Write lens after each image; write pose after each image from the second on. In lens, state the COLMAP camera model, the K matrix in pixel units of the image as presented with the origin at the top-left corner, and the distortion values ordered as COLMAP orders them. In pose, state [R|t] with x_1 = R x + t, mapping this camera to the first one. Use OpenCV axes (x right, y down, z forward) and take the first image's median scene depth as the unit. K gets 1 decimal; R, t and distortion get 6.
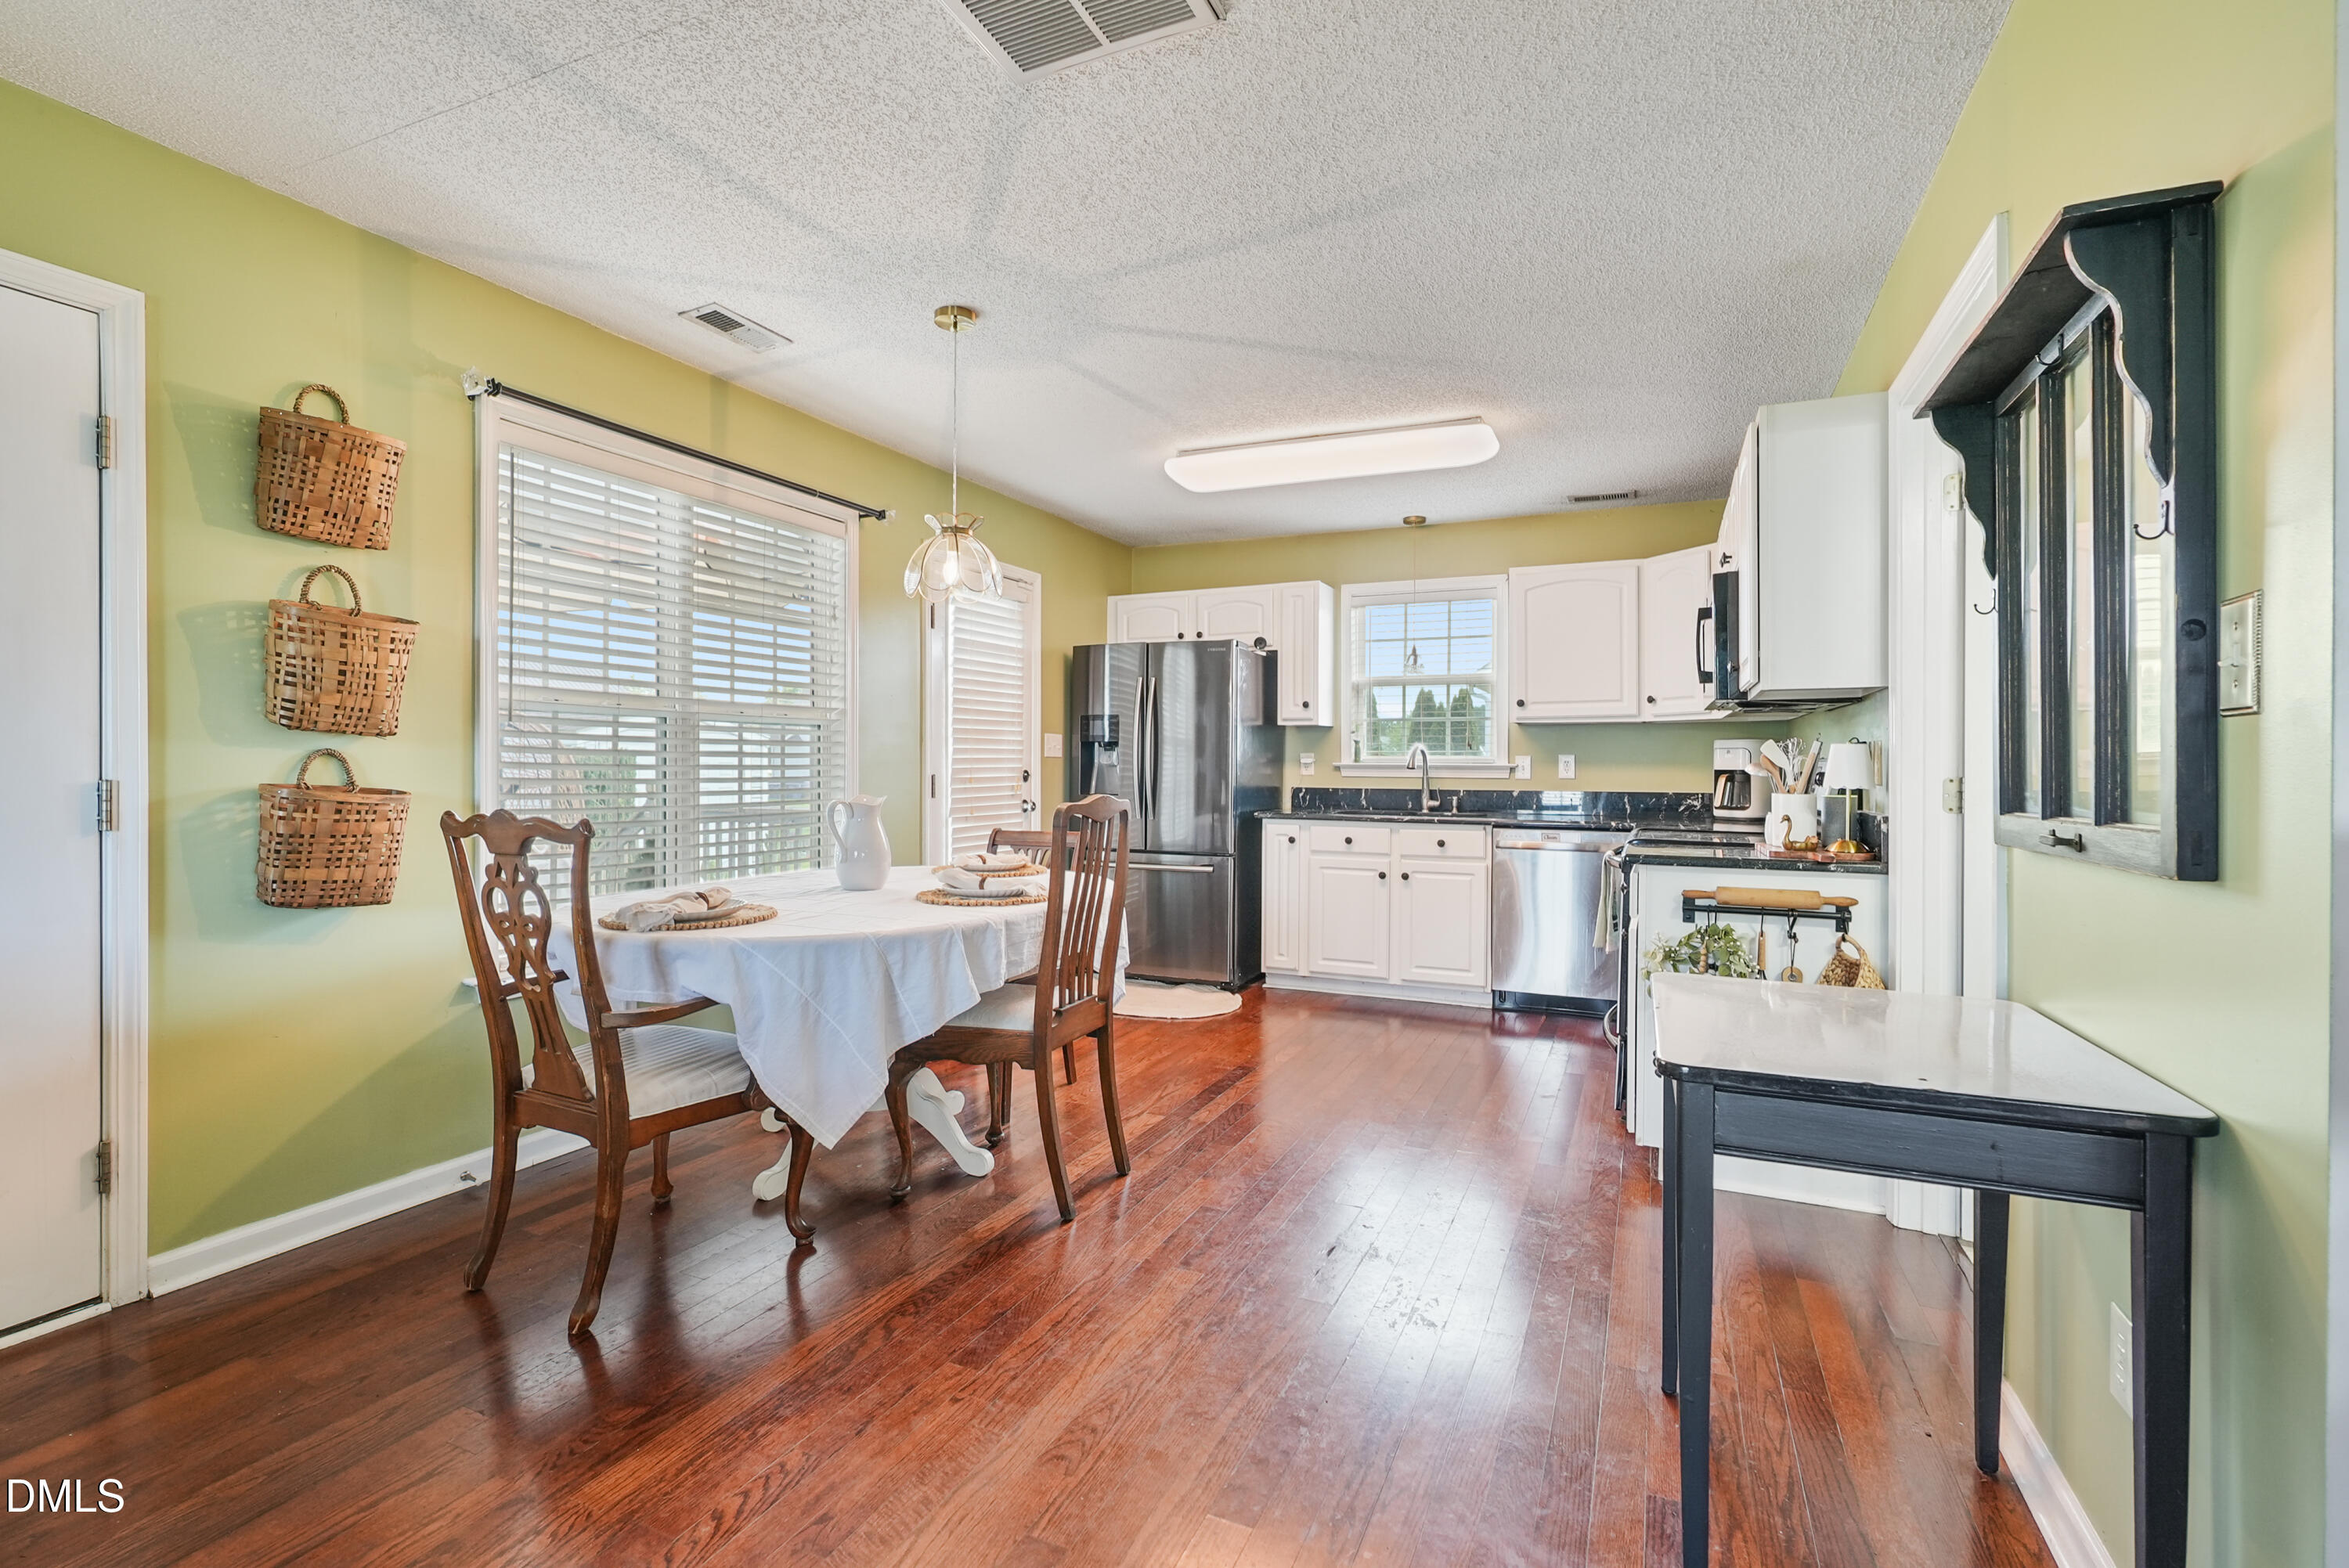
lens RADIAL K [[1093.6, 0, 1174.5], [0, 1093.6, 784.0], [0, 0, 1]] dist [0.000007, 0.000001]
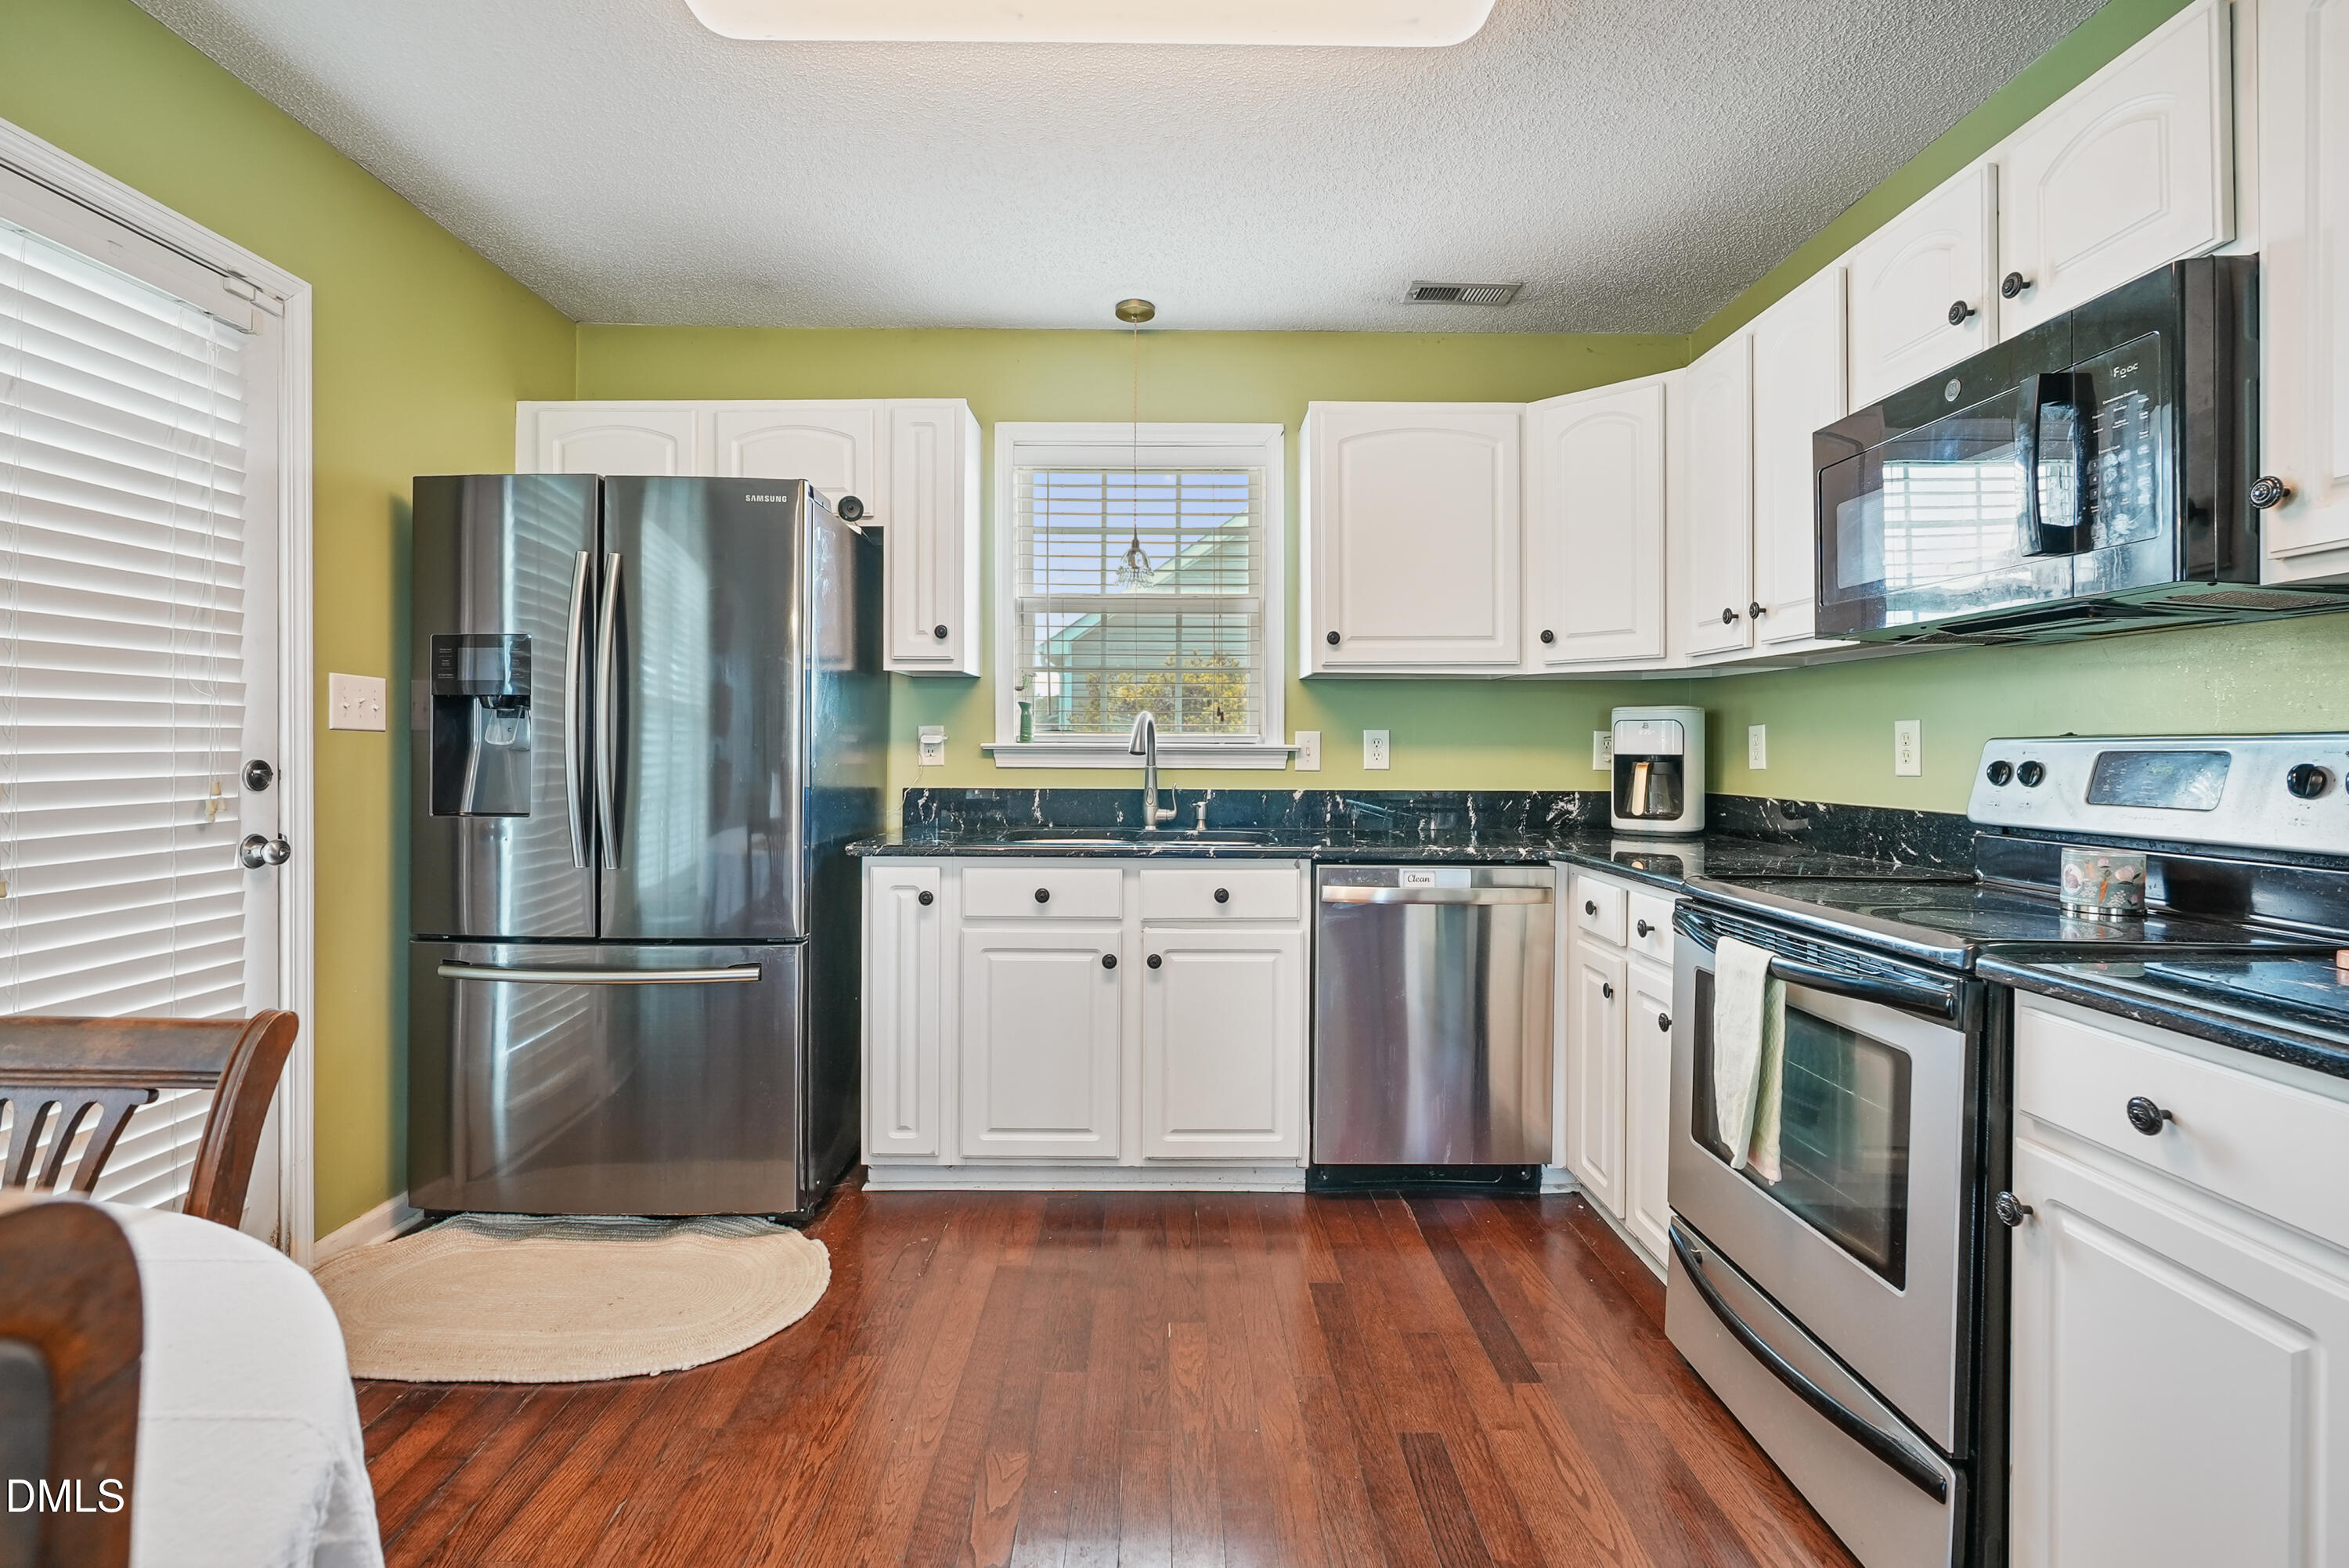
lens RADIAL K [[1113.2, 0, 1168.5], [0, 1113.2, 751.2], [0, 0, 1]] dist [-0.009494, 0.000389]
pose [[0.911864, -0.002481, 0.410485, 0.000409], [0.007736, 0.999908, -0.011142, -0.008737], [-0.410420, 0.013335, 0.911799, 0.472416]]
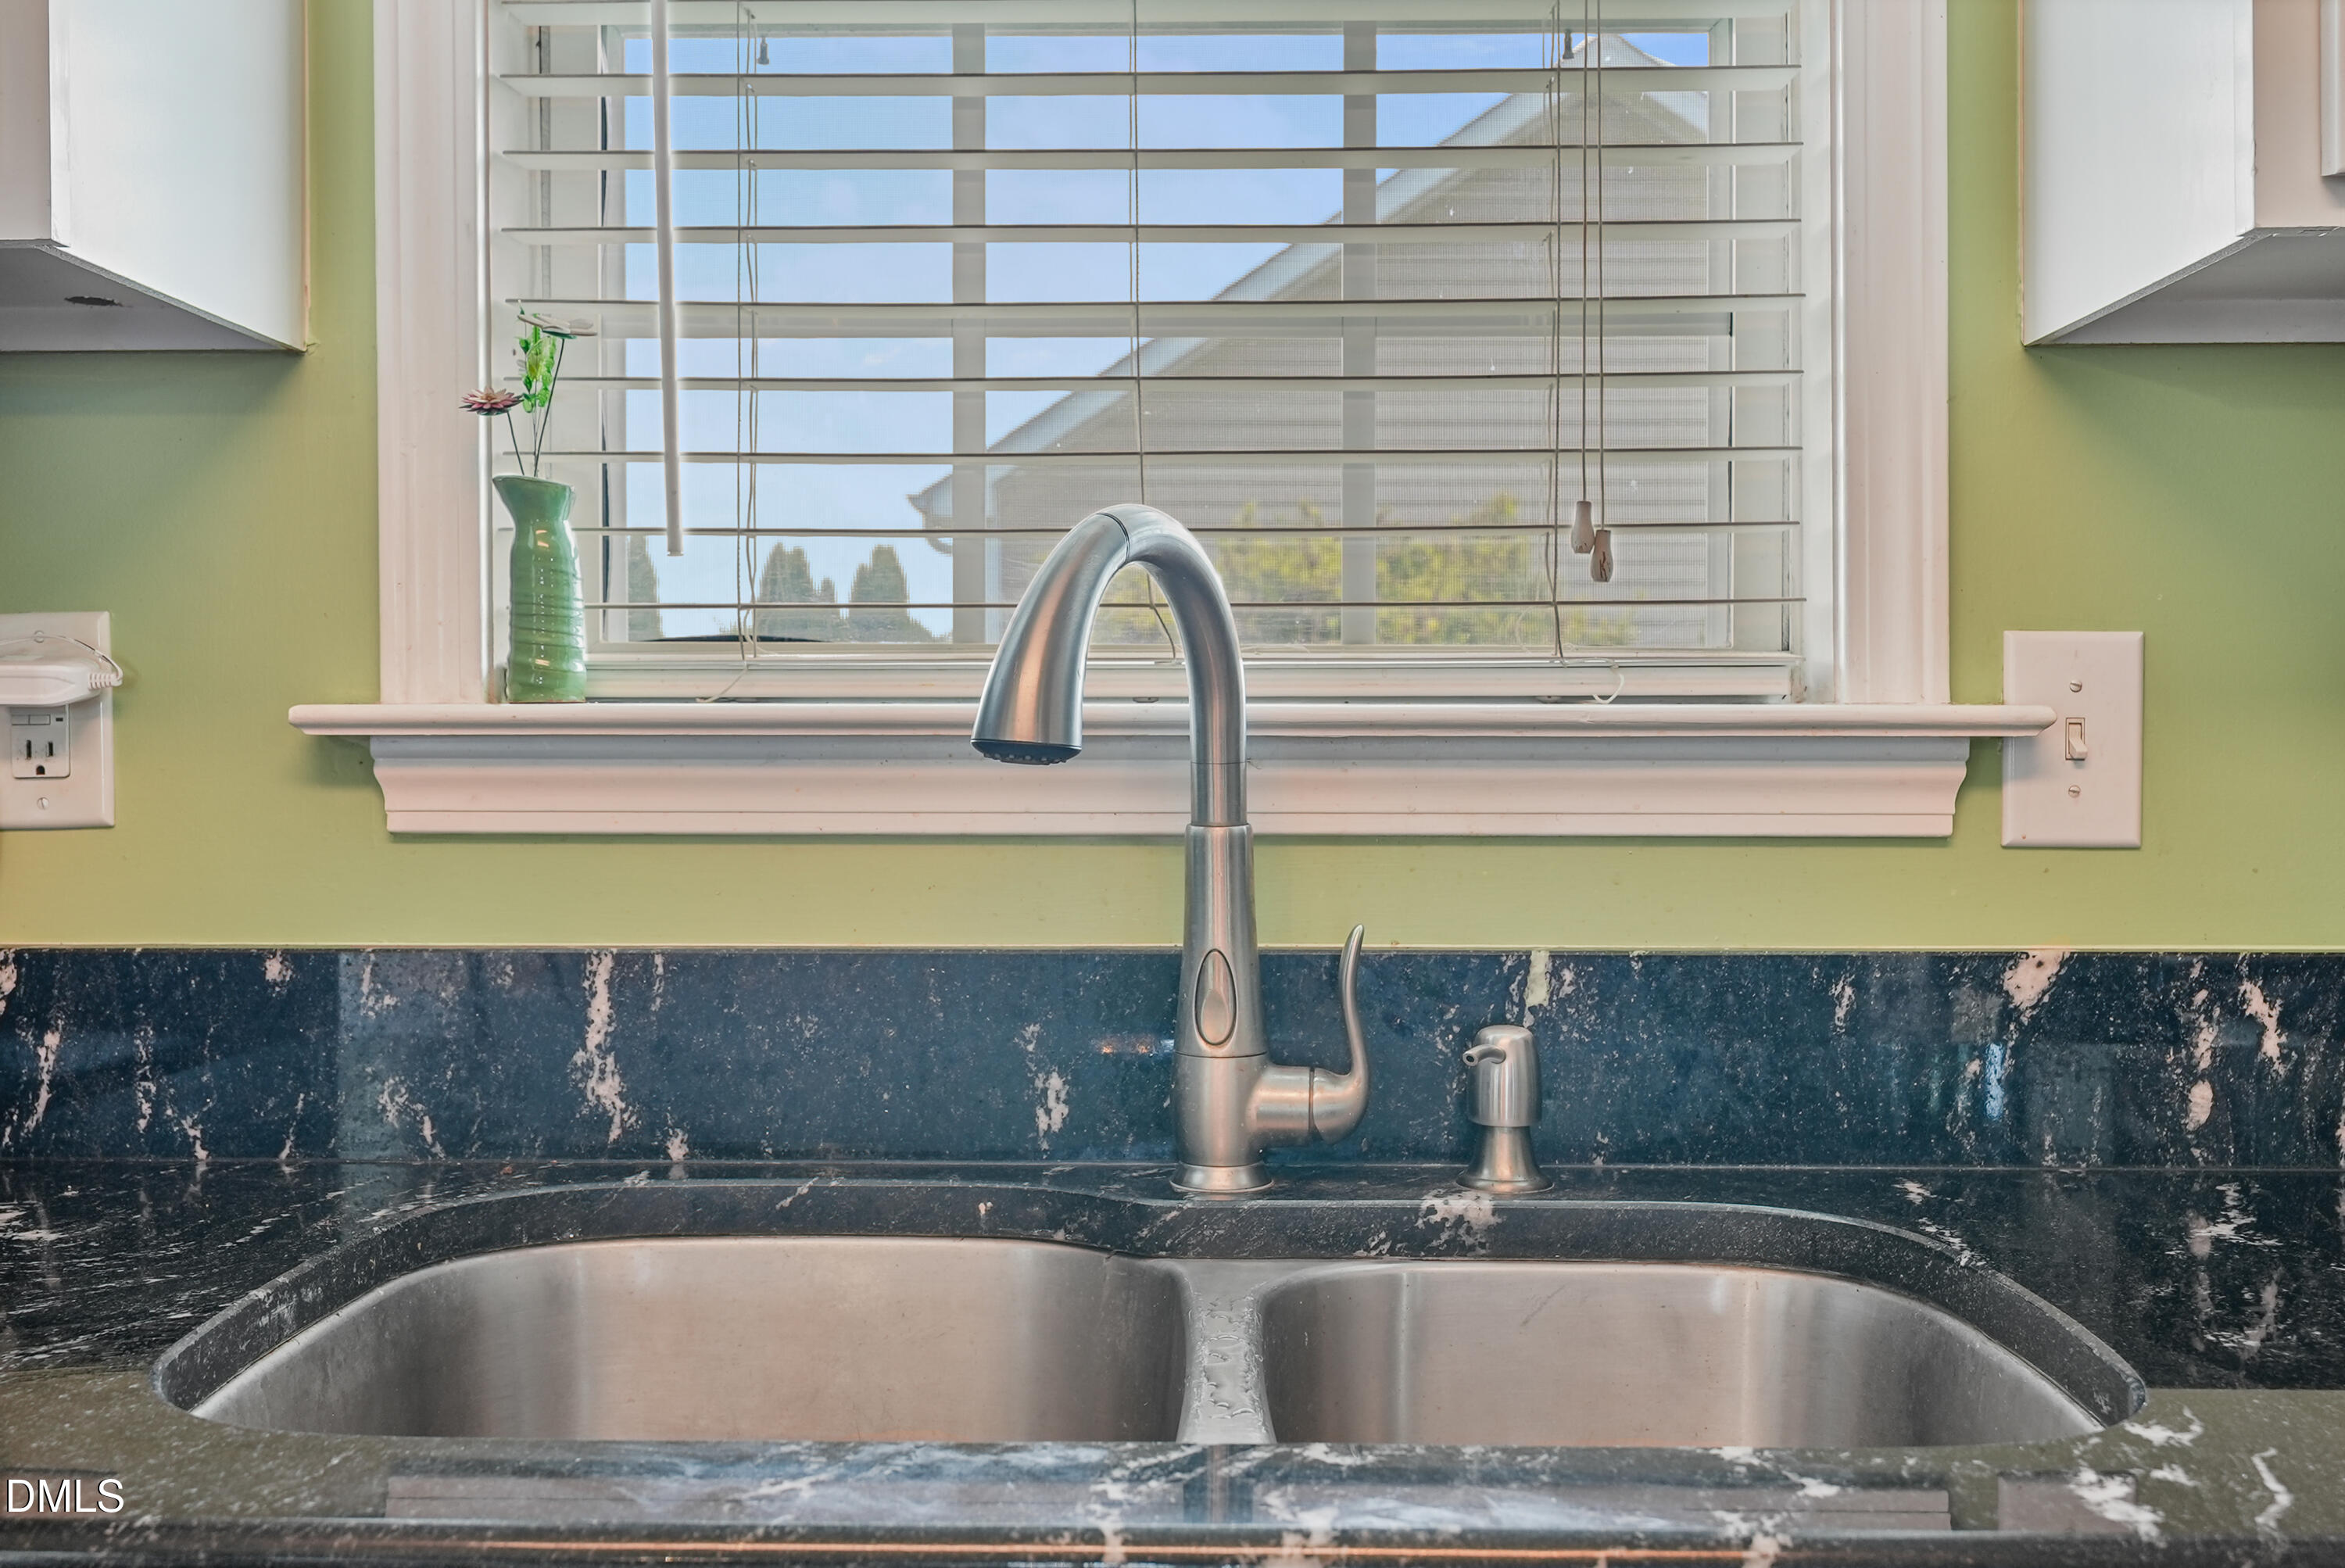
lens RADIAL K [[2421.9, 0, 1172.5], [0, 2421.9, 784.0], [0, 0, 1]] dist [-0.001439, -0.001347]
pose [[0.924368, -0.012767, 0.381289, 0.141214], [0.012549, 0.999917, 0.003058, -0.012203], [-0.381296, 0.001958, 0.924451, 0.800844]]
